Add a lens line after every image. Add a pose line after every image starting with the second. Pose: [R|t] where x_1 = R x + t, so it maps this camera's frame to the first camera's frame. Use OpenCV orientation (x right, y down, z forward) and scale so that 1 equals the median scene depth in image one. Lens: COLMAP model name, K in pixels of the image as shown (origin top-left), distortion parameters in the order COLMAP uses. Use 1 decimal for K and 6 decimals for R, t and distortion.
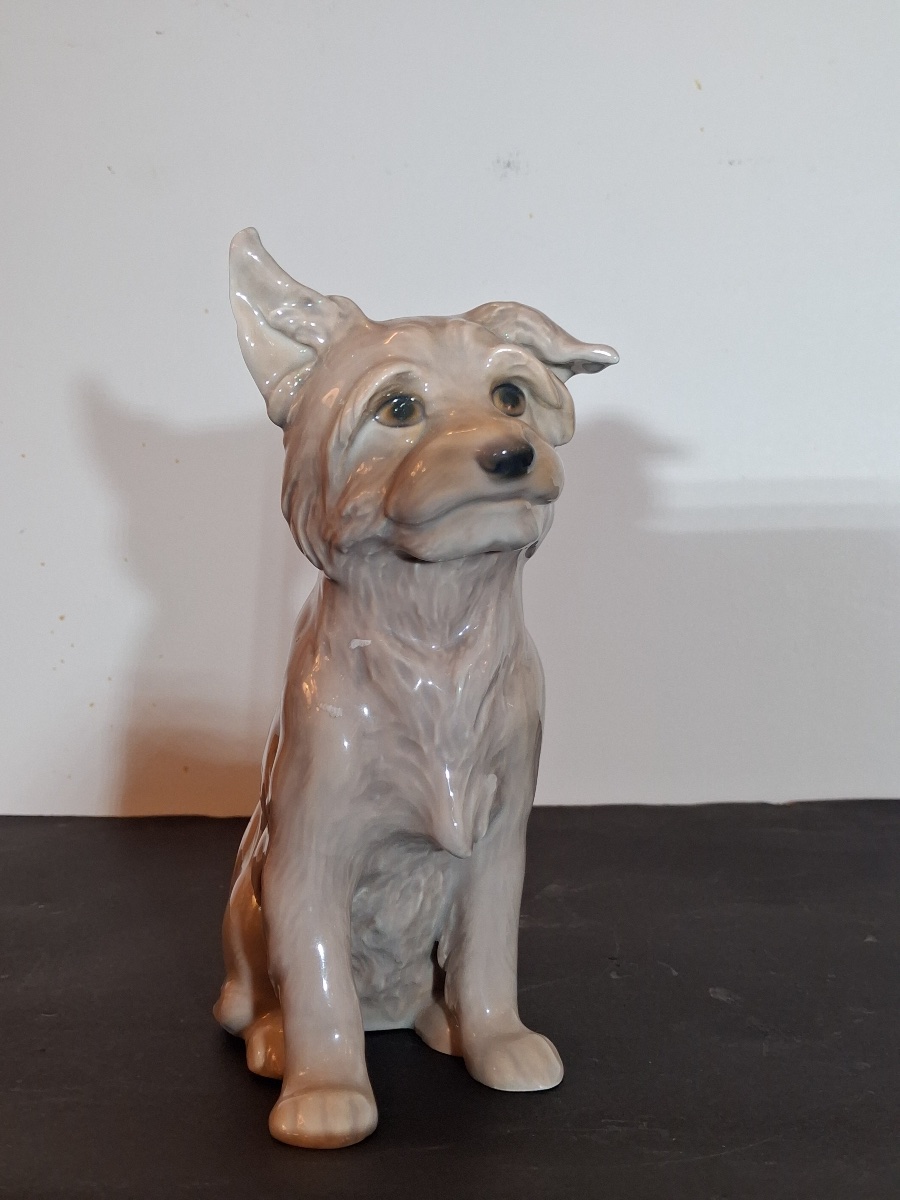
lens RADIAL K [[1415.0, 0, 480.1], [0, 1415.0, 603.0], [0, 0, 1]] dist [0.104790, -0.010425]
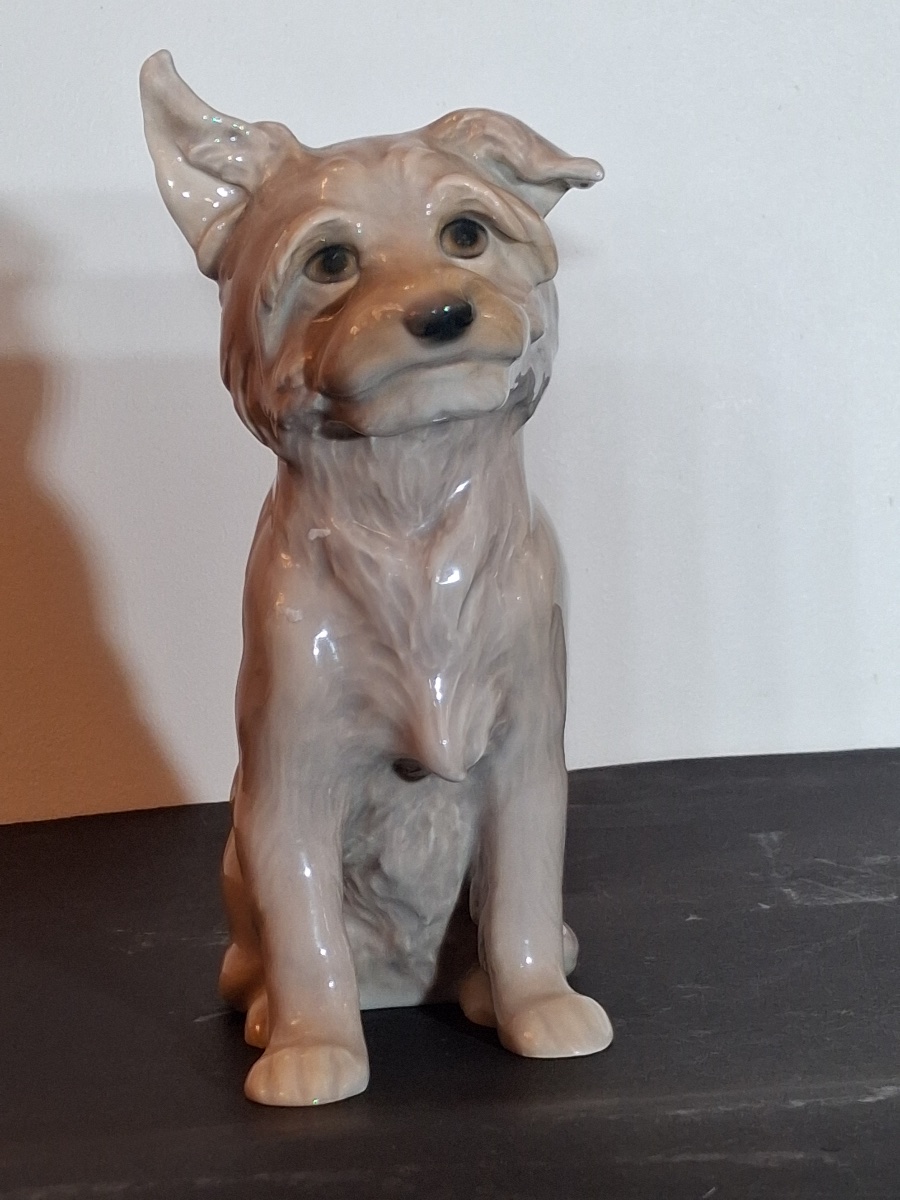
lens RADIAL K [[2605.8, 0, 450.0], [0, 2605.8, 600.0], [0, 0, 1]] dist [0.125375, 0.093462]
pose [[0.981763, -0.038438, -0.186180, 0.280715], [0.051982, 0.996302, 0.068417, -0.034420], [0.182862, -0.076847, 0.980131, -0.516063]]
